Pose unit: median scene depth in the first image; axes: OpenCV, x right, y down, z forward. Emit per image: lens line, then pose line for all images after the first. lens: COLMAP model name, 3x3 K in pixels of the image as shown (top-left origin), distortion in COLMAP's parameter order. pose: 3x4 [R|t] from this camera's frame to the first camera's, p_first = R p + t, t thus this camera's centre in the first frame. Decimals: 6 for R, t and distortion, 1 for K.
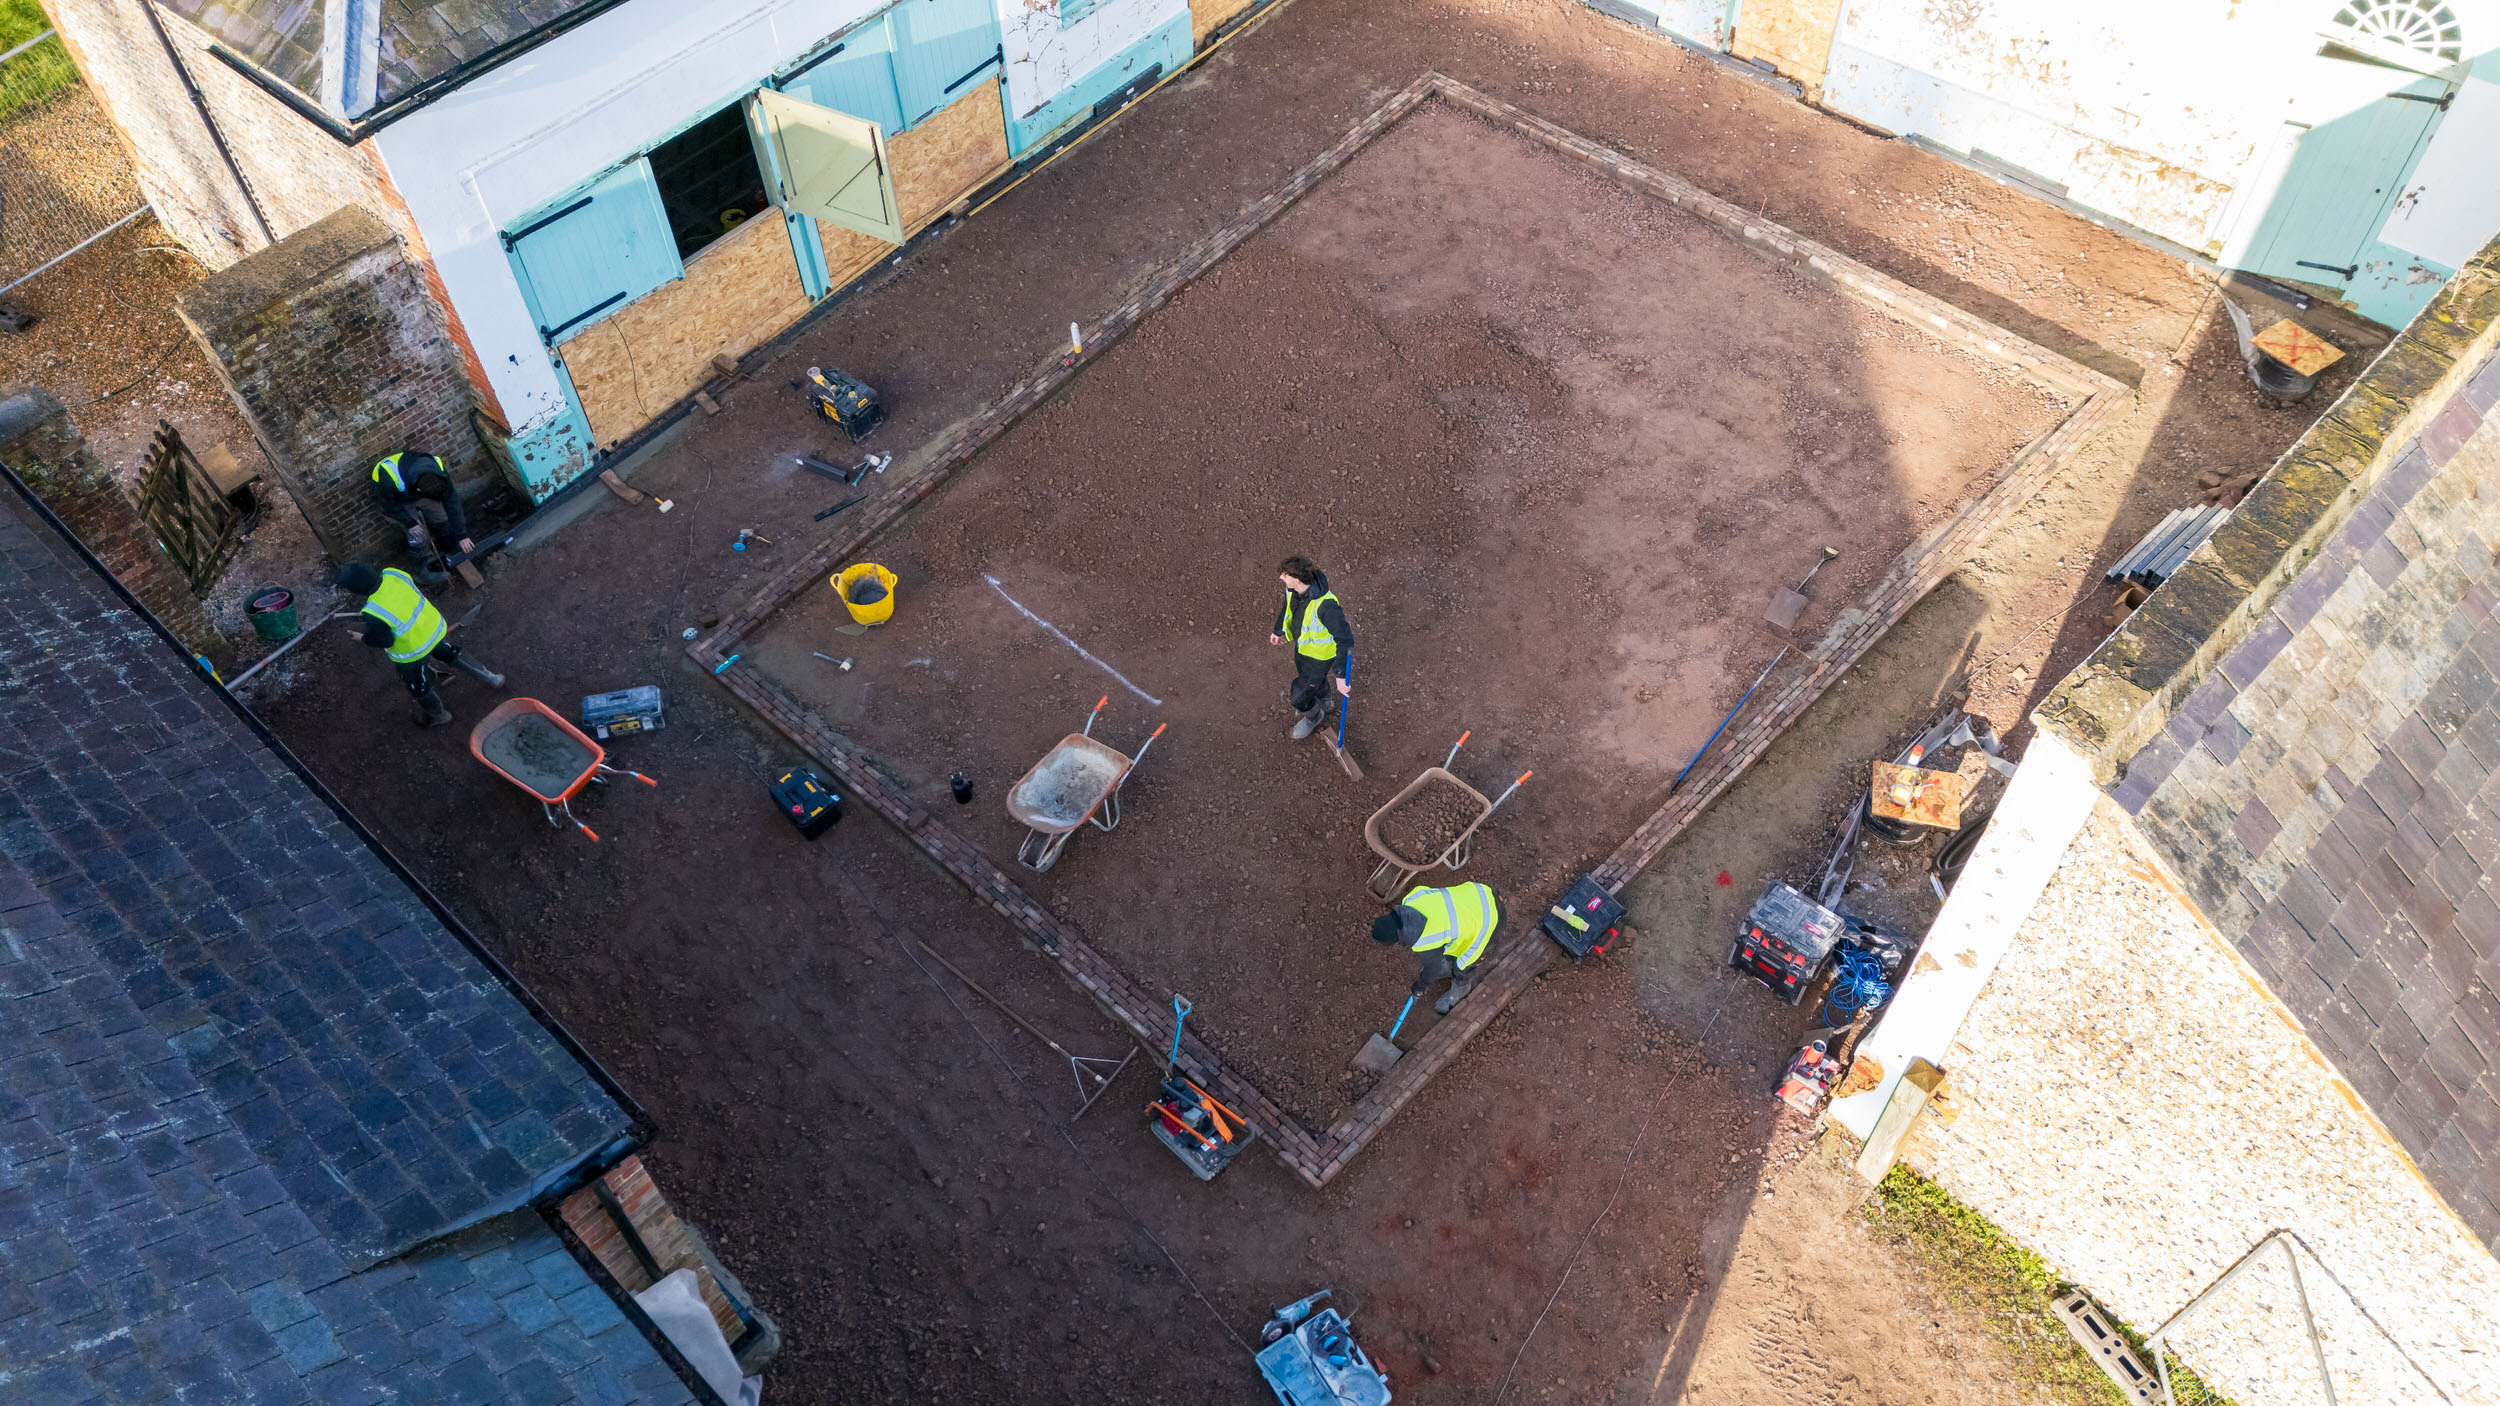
lens RADIAL K [[1832.7, 0, 1251.8], [0, 1832.7, 709.2], [0, 0, 1]] dist [0.079639, -0.078584]
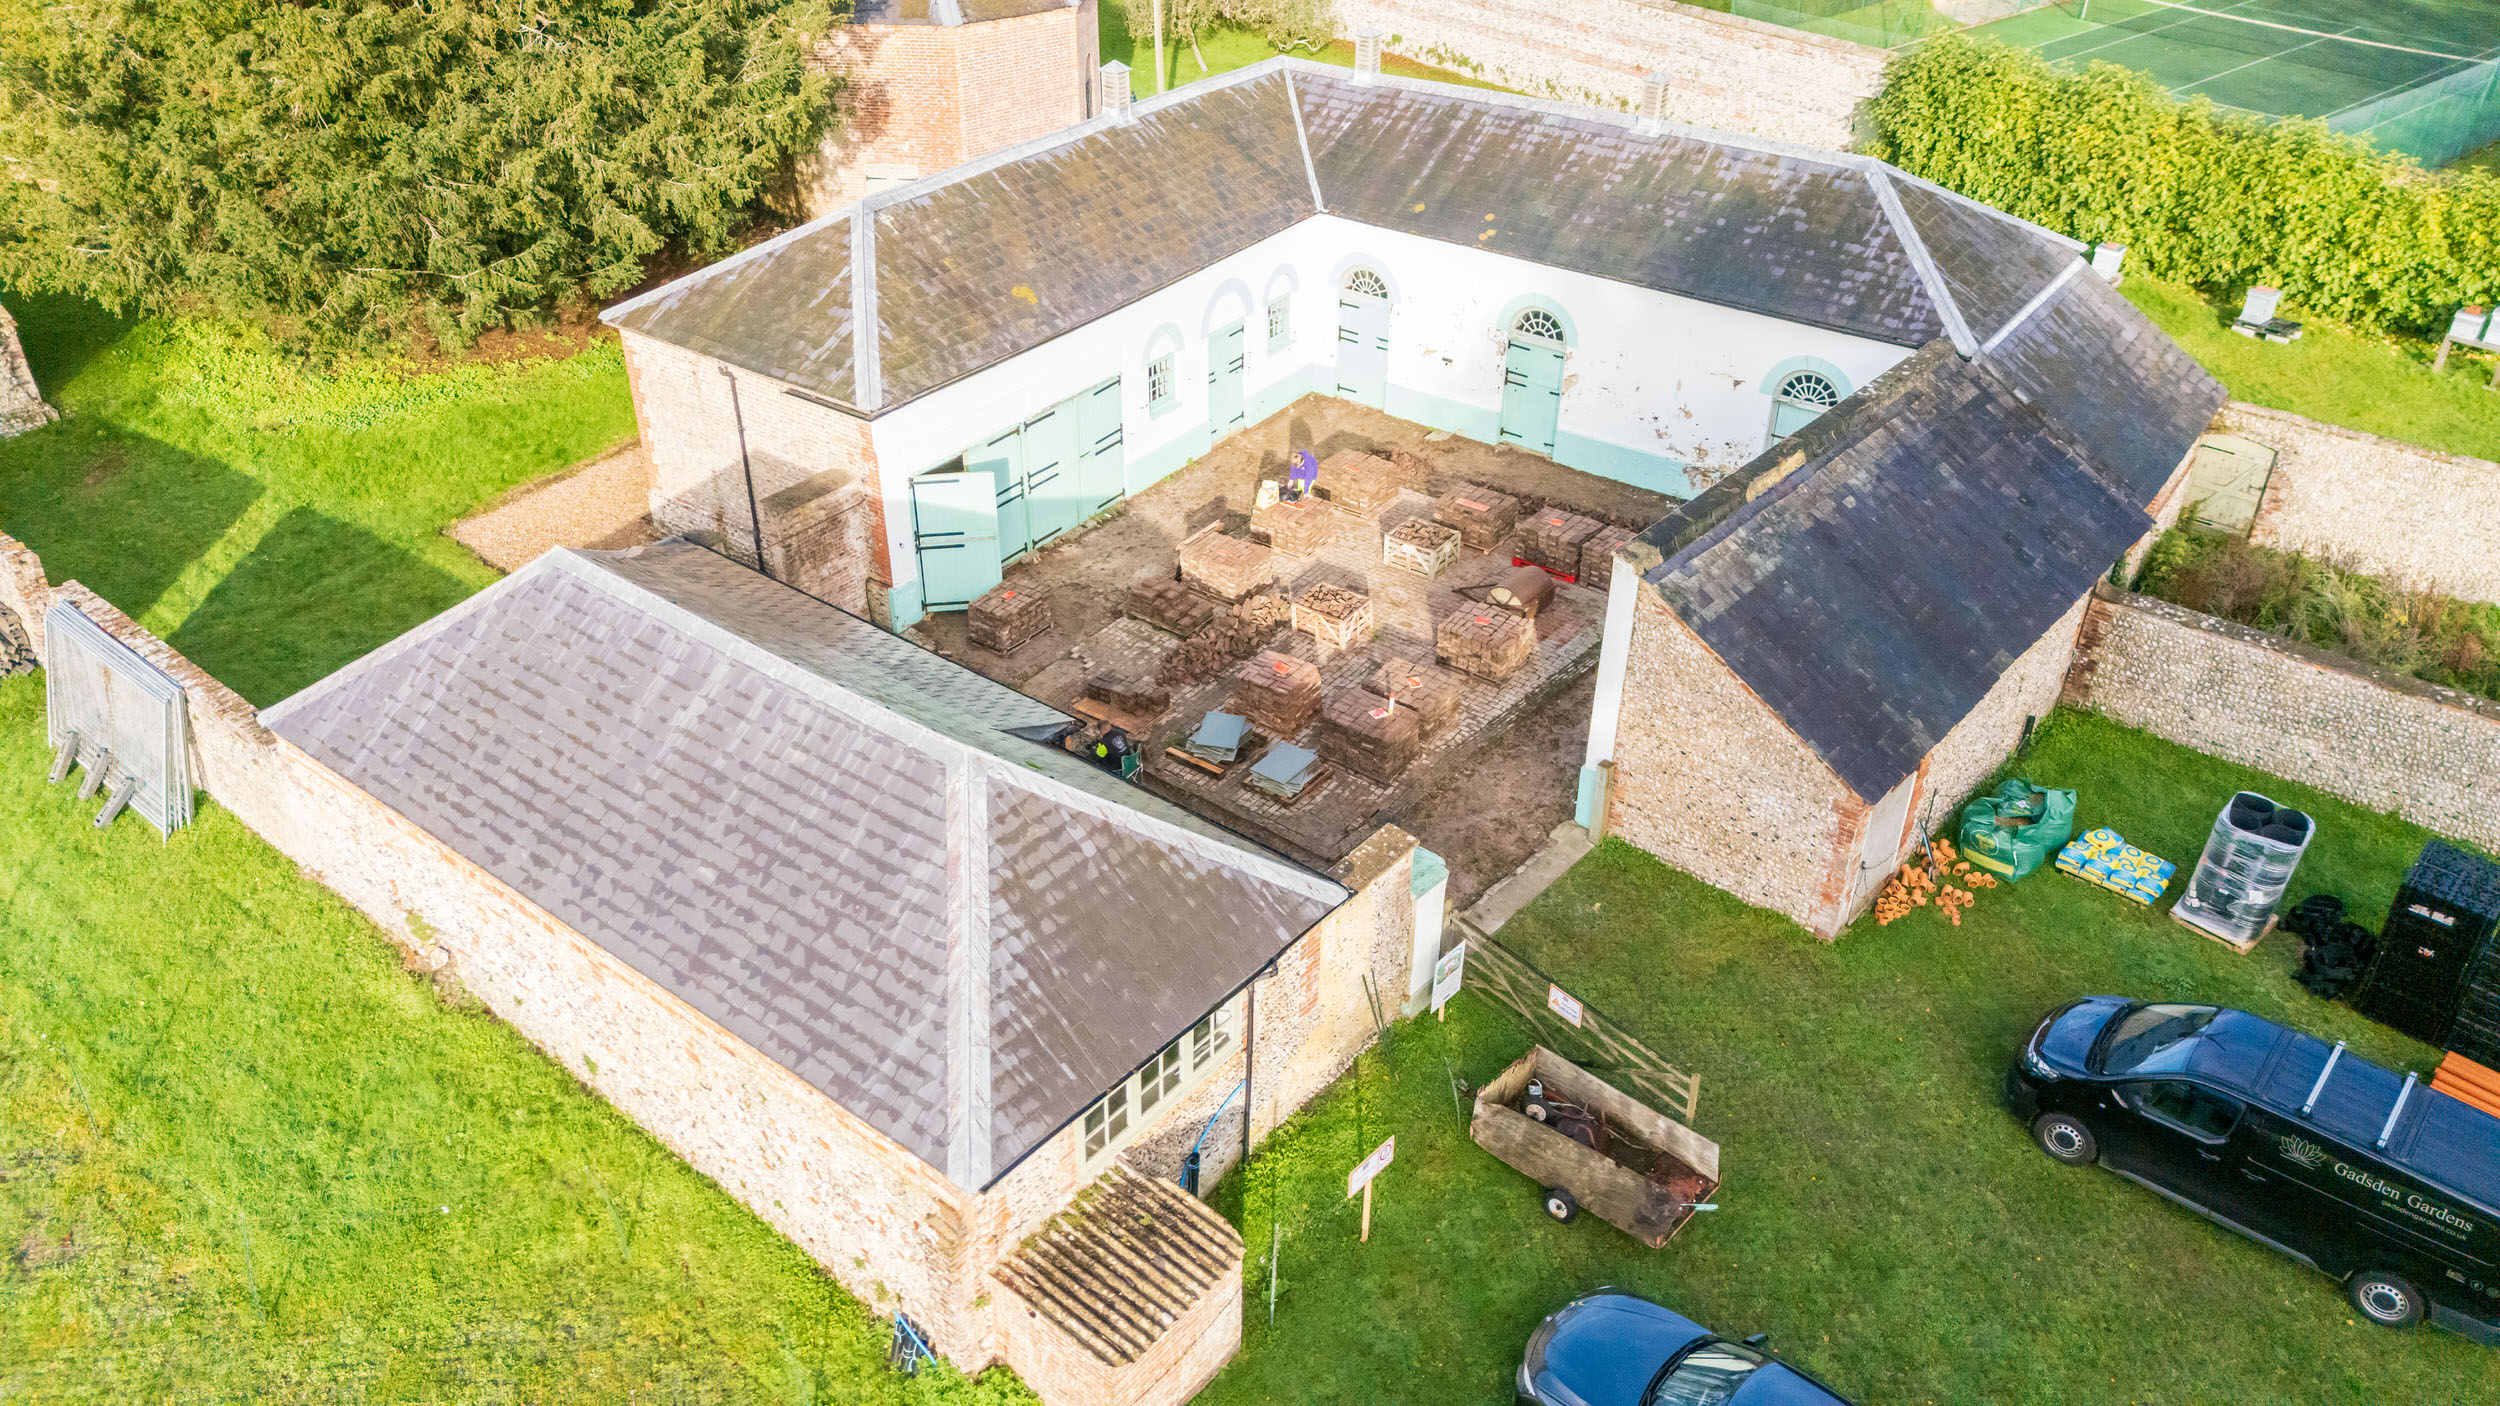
lens RADIAL K [[1832.7, 0, 1247.8], [0, 1832.7, 721.7], [0, 0, 1]] dist [0.079639, -0.078584]
pose [[0.997185, -0.018735, 0.072608, -0.255578], [0.040530, 0.949327, -0.311667, 0.906907], [-0.063090, 0.313732, 0.947413, -1.211883]]
